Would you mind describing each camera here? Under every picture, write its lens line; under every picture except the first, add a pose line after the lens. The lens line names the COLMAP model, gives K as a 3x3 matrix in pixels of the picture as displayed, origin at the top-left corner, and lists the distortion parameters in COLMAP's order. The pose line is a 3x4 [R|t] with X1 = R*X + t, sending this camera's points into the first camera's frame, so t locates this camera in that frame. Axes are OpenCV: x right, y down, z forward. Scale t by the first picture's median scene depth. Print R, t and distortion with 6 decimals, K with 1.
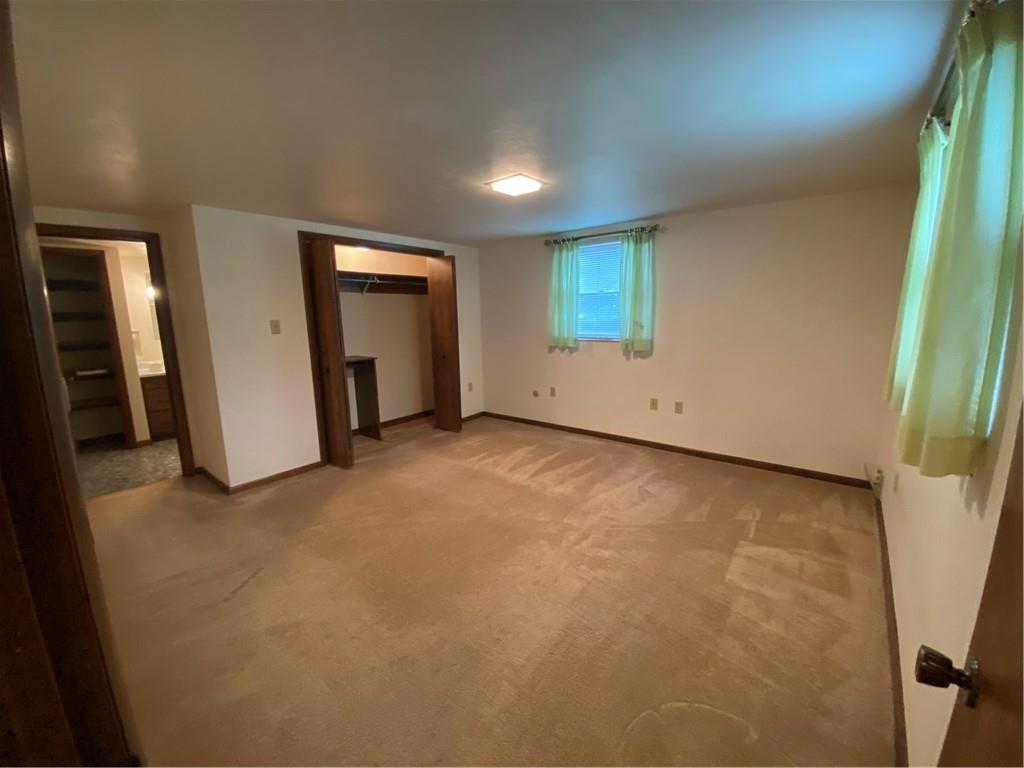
lens RADIAL K [[413.2, 0, 512.0], [0, 413.2, 384.0], [0, 0, 1]] dist [0.000671, -0.013762]
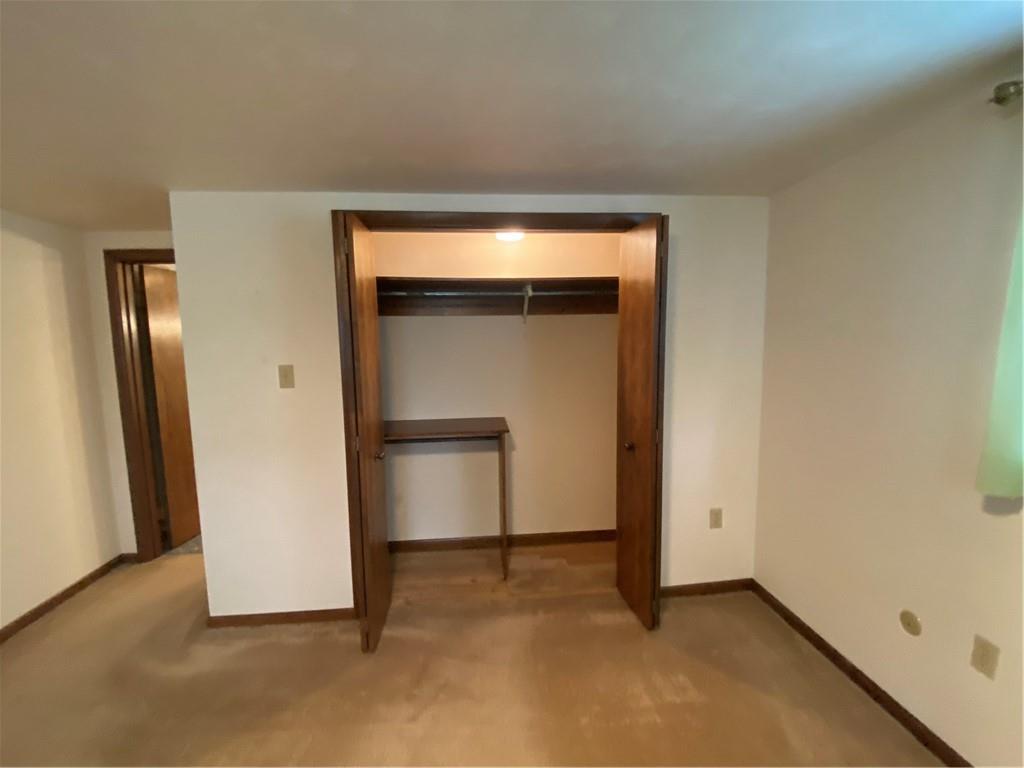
lens RADIAL K [[419.7, 0, 512.0], [0, 419.7, 384.0], [0, 0, 1]] dist [-0.000702, 0.000018]
pose [[0.693832, 0.083350, -0.715297, 0.066681], [-0.123834, 0.992293, -0.004490, -0.123055], [0.709410, 0.091693, 0.698806, 0.603555]]
